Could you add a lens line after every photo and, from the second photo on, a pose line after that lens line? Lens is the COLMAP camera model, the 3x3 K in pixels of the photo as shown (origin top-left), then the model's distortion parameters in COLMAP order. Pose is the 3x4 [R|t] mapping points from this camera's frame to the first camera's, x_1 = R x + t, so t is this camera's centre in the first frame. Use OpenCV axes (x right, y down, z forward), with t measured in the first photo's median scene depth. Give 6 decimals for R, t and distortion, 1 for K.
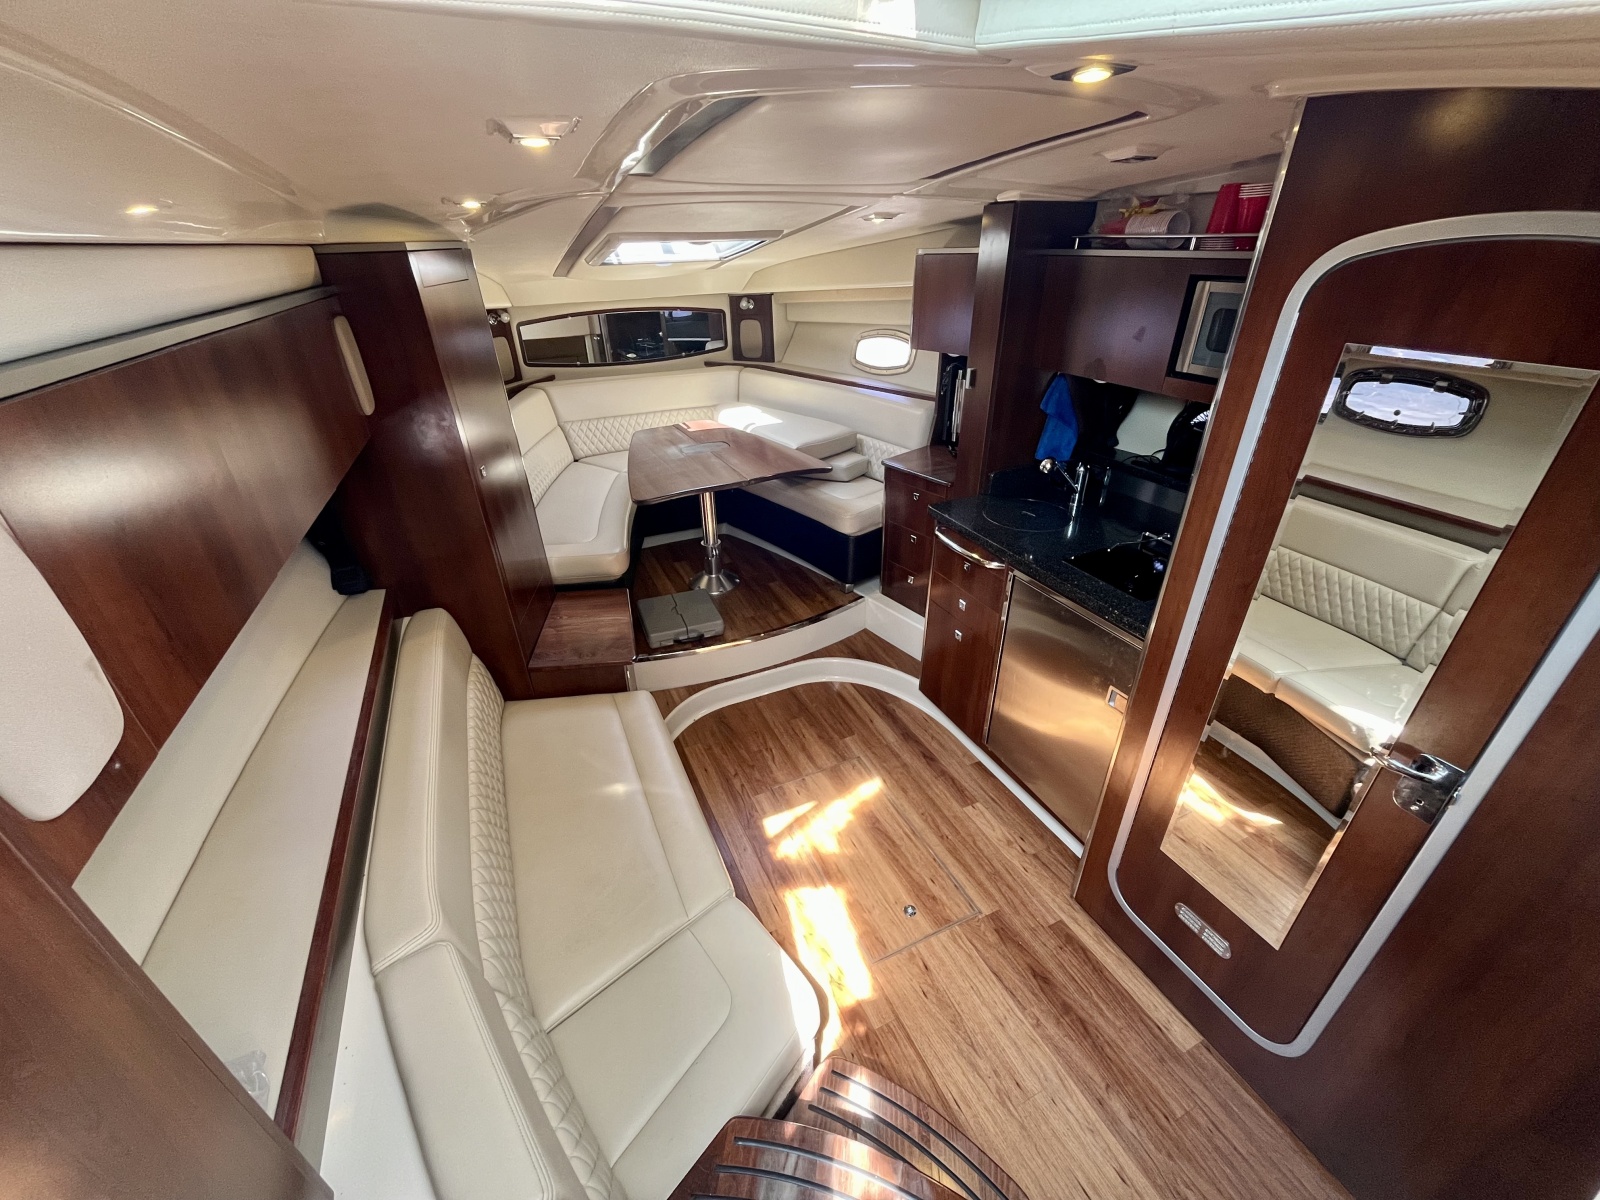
lens RADIAL K [[643.0, 0, 796.0], [0, 643.0, 599.1], [0, 0, 1]] dist [-0.000456, -0.000105]
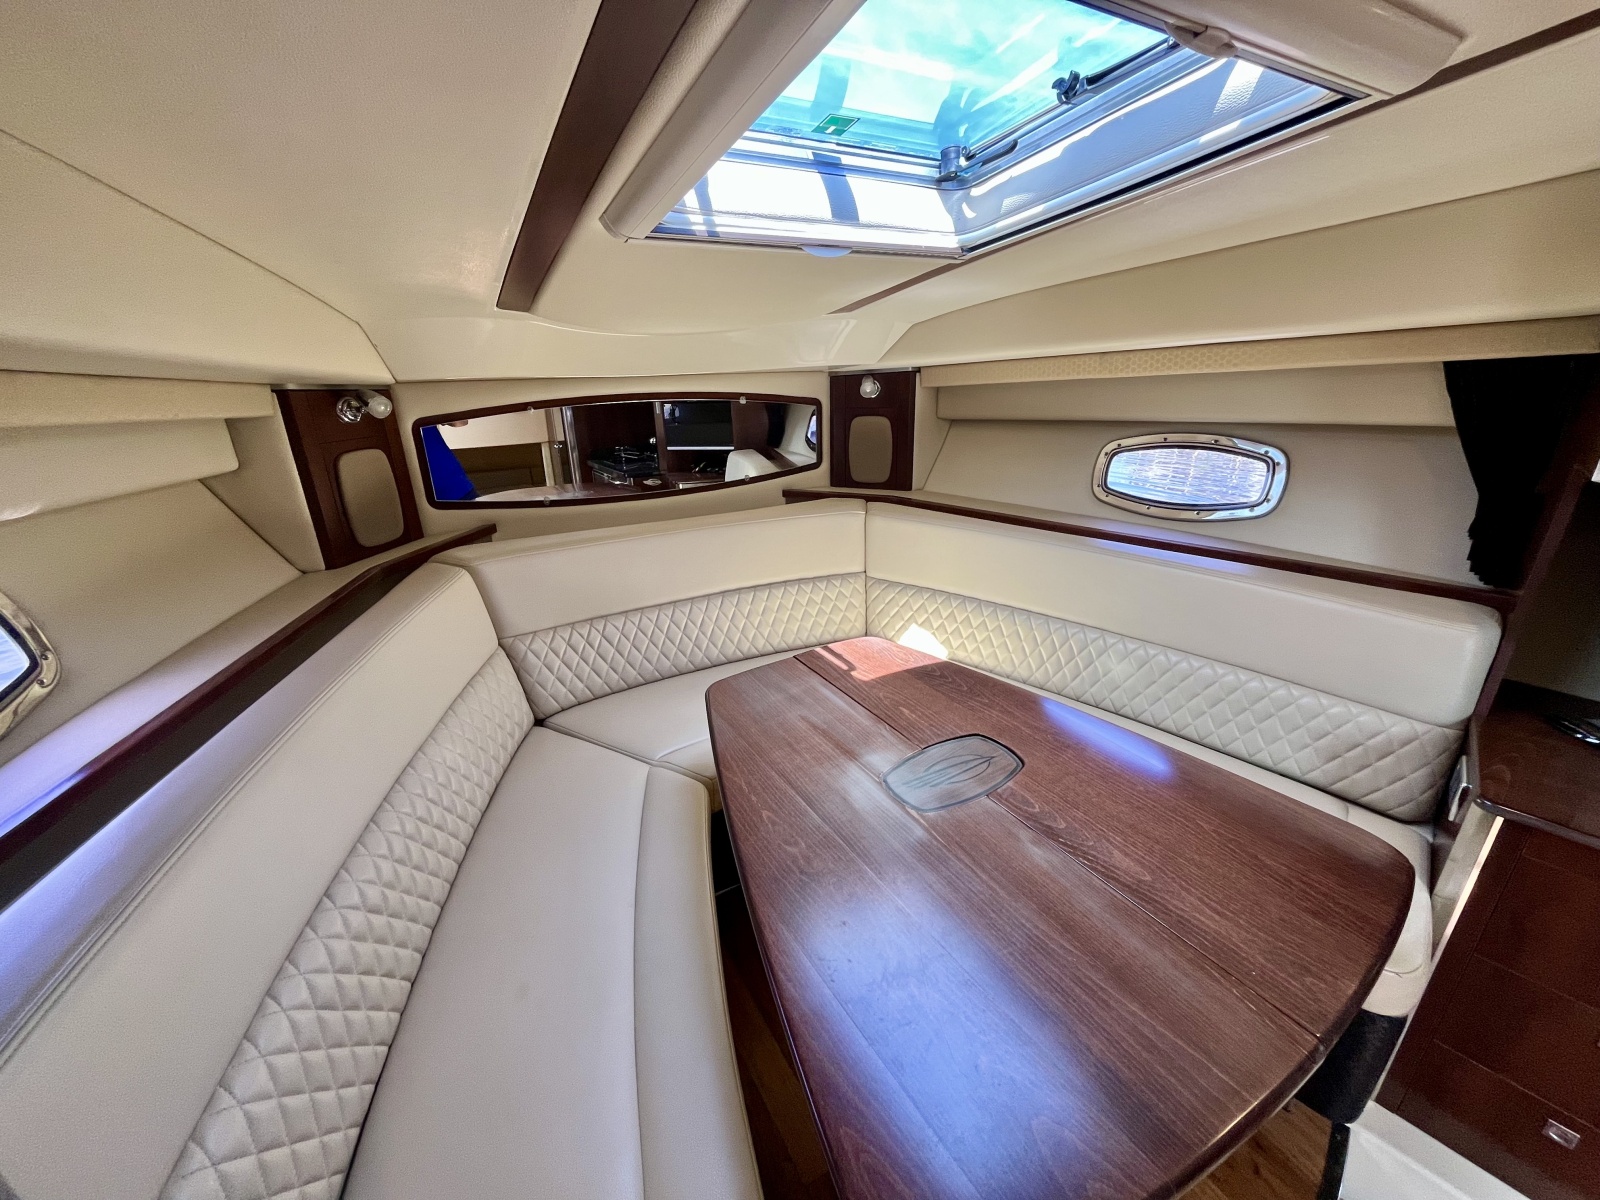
lens RADIAL K [[643.0, 0, 796.0], [0, 643.0, 599.1], [0, 0, 1]] dist [-0.000456, -0.000105]
pose [[0.996686, -0.021499, 0.078456, -0.197368], [0.032801, 0.988777, -0.145754, -0.222343], [-0.074442, 0.147844, 0.986205, 0.534749]]
